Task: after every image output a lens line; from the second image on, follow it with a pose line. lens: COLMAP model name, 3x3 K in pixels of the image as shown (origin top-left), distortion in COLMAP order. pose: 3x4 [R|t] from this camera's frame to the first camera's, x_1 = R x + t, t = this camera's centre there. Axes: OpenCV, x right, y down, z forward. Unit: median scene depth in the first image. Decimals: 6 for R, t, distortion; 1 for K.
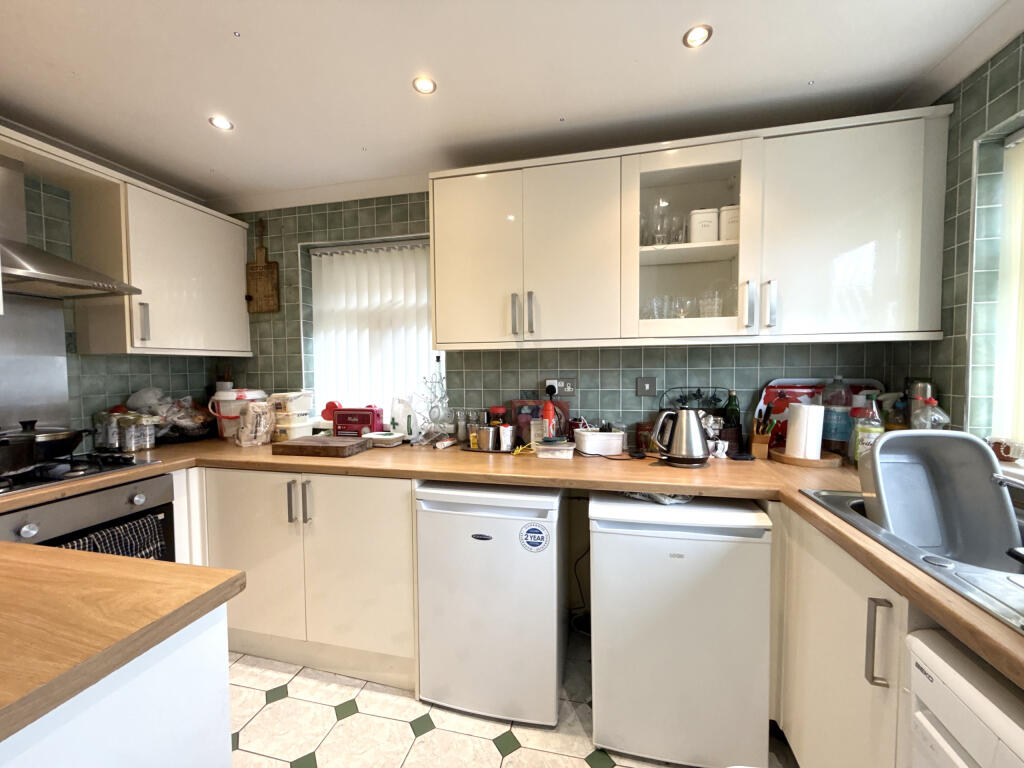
lens RADIAL K [[409.0, 0, 510.5], [0, 409.0, 385.3], [0, 0, 1]] dist [-0.000590, -0.001104]
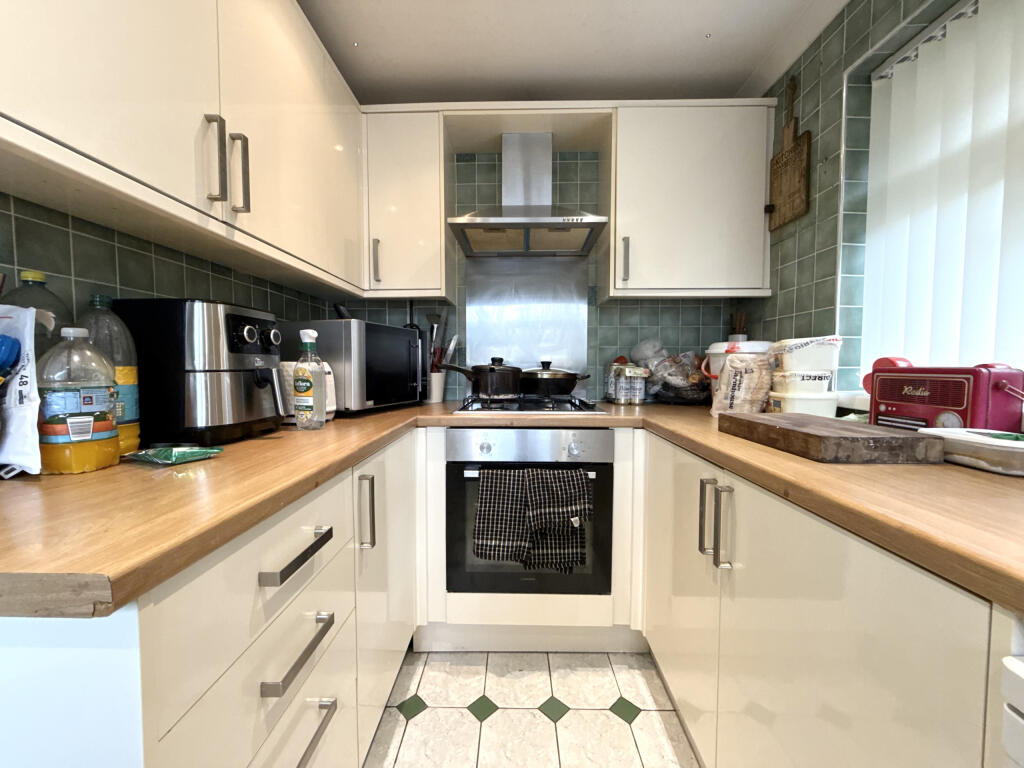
lens RADIAL K [[409.0, 0, 511.5], [0, 409.0, 386.0], [0, 0, 1]] dist [-0.000590, -0.001104]
pose [[0.207504, 0.058451, -0.976486, -0.048281], [-0.044757, 0.997735, 0.050212, 0.074145], [0.977210, 0.033285, 0.209651, 0.485742]]
